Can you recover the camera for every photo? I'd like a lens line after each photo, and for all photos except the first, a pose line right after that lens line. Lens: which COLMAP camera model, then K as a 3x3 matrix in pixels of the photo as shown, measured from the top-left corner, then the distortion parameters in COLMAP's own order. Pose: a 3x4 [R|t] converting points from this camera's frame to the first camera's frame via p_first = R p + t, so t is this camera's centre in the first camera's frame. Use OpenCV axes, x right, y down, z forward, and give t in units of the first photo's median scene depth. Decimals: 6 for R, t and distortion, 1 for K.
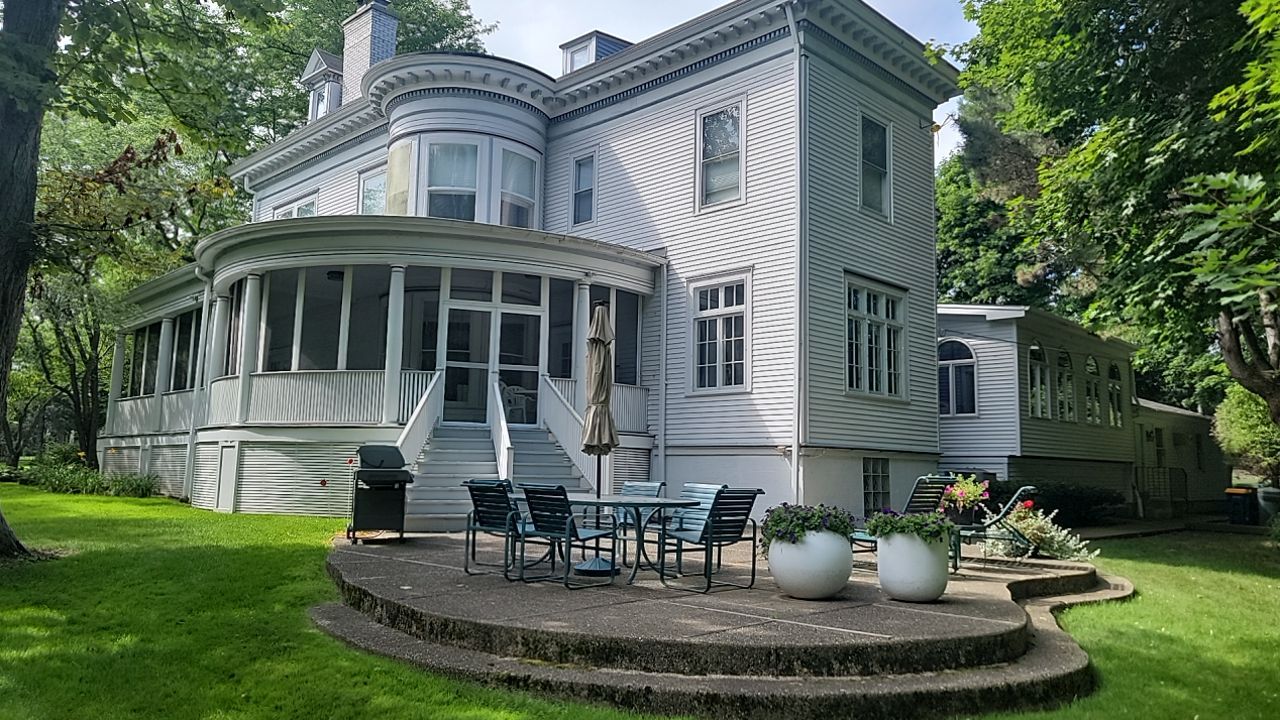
lens RADIAL K [[886.0, 0, 642.1], [0, 886.0, 368.0], [0, 0, 1]] dist [0.086252, -0.075496]
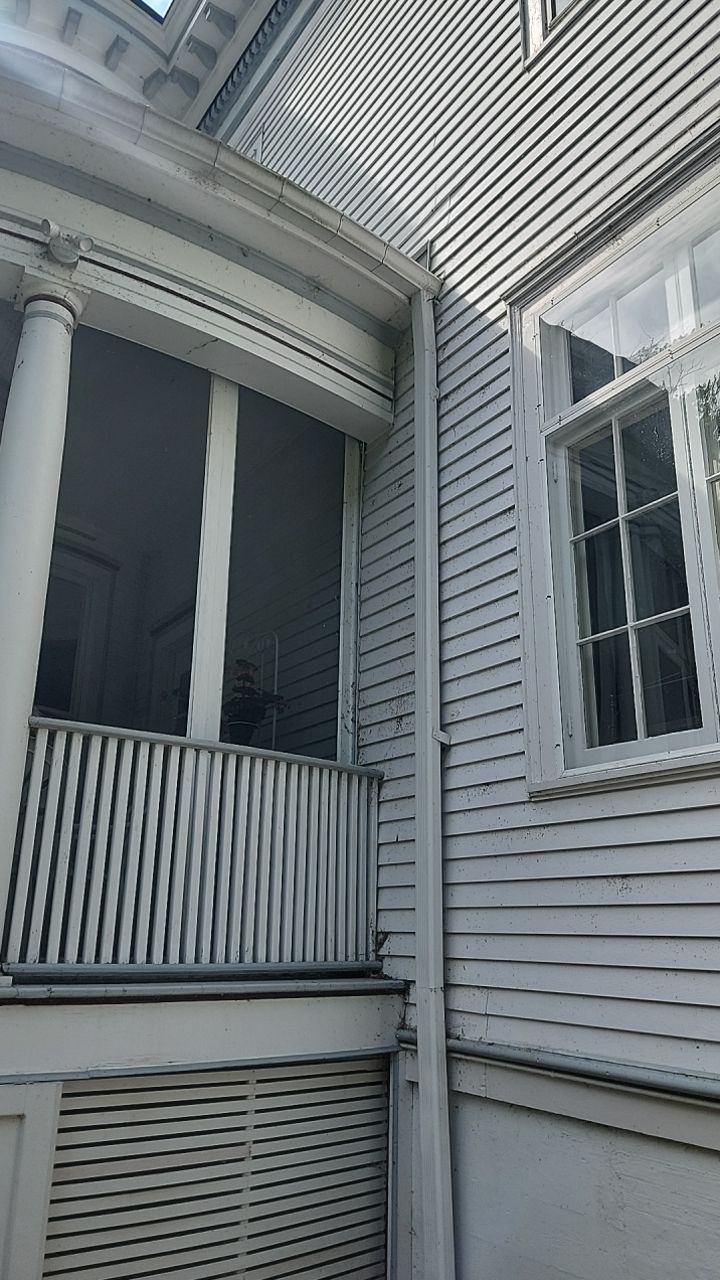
lens RADIAL K [[886.0, 0, 360.3], [0, 886.0, 662.5], [0, 0, 1]] dist [0.086252, -0.075496]
pose [[0.982889, -0.058430, -0.174685, 0.048180], [0.025013, 0.981908, -0.187699, 0.040308], [0.182492, 0.180118, 0.966568, 0.796289]]
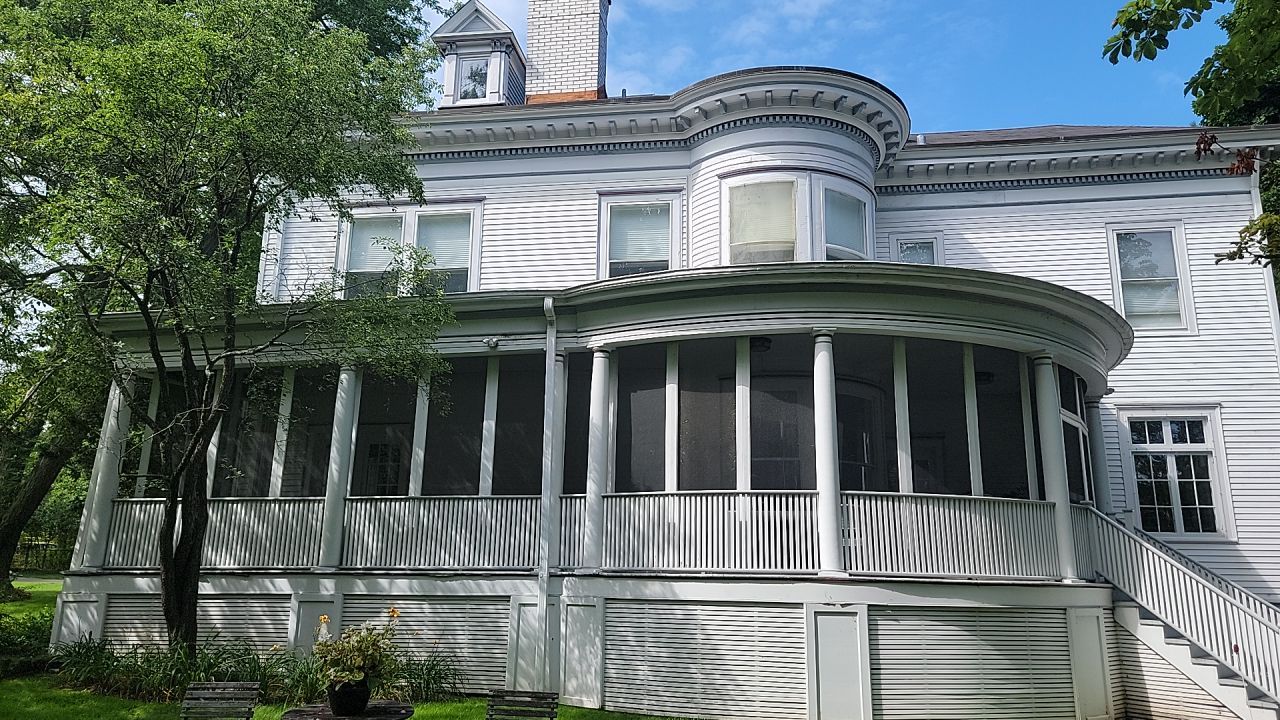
lens RADIAL K [[886.0, 0, 642.1], [0, 886.0, 368.0], [0, 0, 1]] dist [0.086252, -0.075496]
pose [[0.824039, 0.126937, 0.552129, -0.861109], [-0.067204, 0.989596, -0.127211, 0.009044], [-0.562532, 0.067722, 0.823997, 0.533329]]
